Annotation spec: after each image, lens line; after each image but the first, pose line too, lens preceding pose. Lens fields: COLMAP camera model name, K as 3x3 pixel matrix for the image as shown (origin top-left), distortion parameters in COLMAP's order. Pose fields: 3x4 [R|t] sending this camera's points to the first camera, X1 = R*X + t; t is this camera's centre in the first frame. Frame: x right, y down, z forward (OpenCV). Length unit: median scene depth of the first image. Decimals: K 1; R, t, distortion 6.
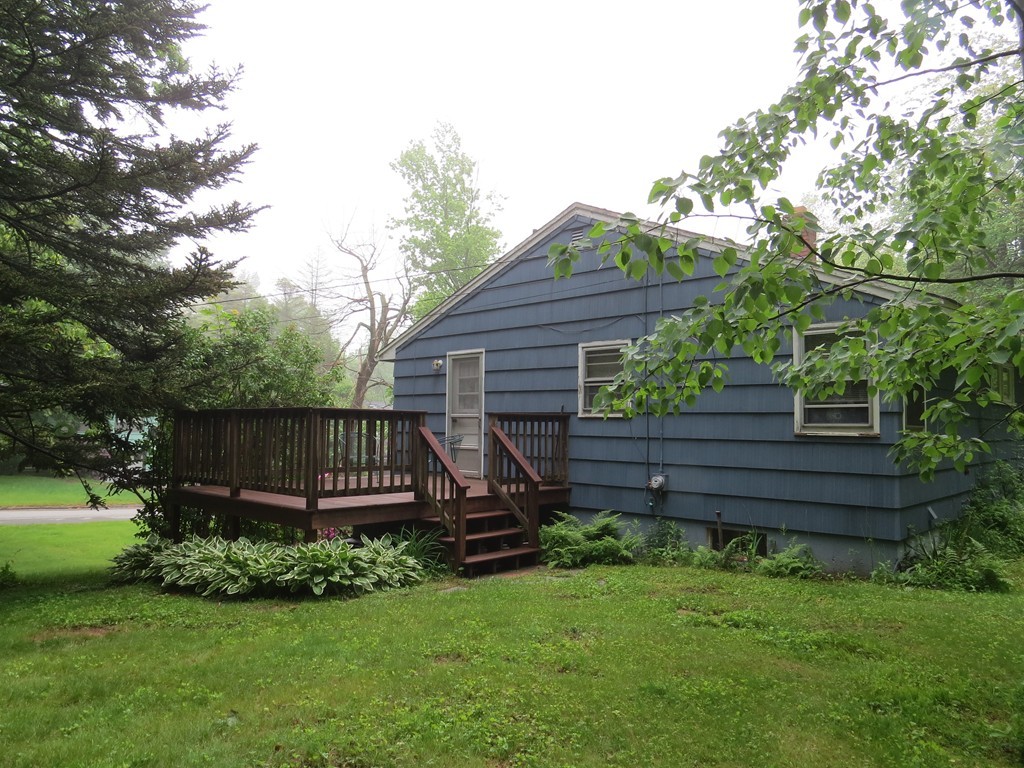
lens RADIAL K [[724.5, 0, 514.6], [0, 724.5, 378.3], [0, 0, 1]] dist [-0.016567, -0.000034]
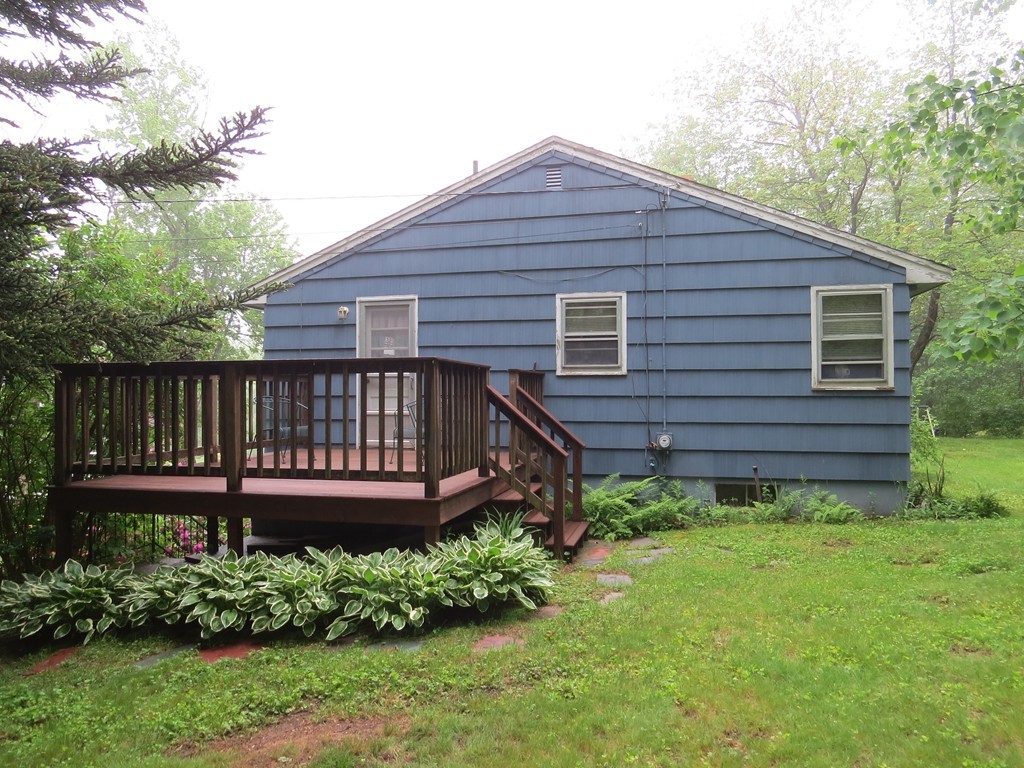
lens RADIAL K [[724.5, 0, 514.6], [0, 724.5, 378.3], [0, 0, 1]] dist [-0.016567, -0.000034]
pose [[0.867082, -0.002824, 0.498157, -0.432087], [-0.020295, 0.998953, 0.040988, 0.022373], [-0.497751, -0.045651, 0.866118, 0.251686]]
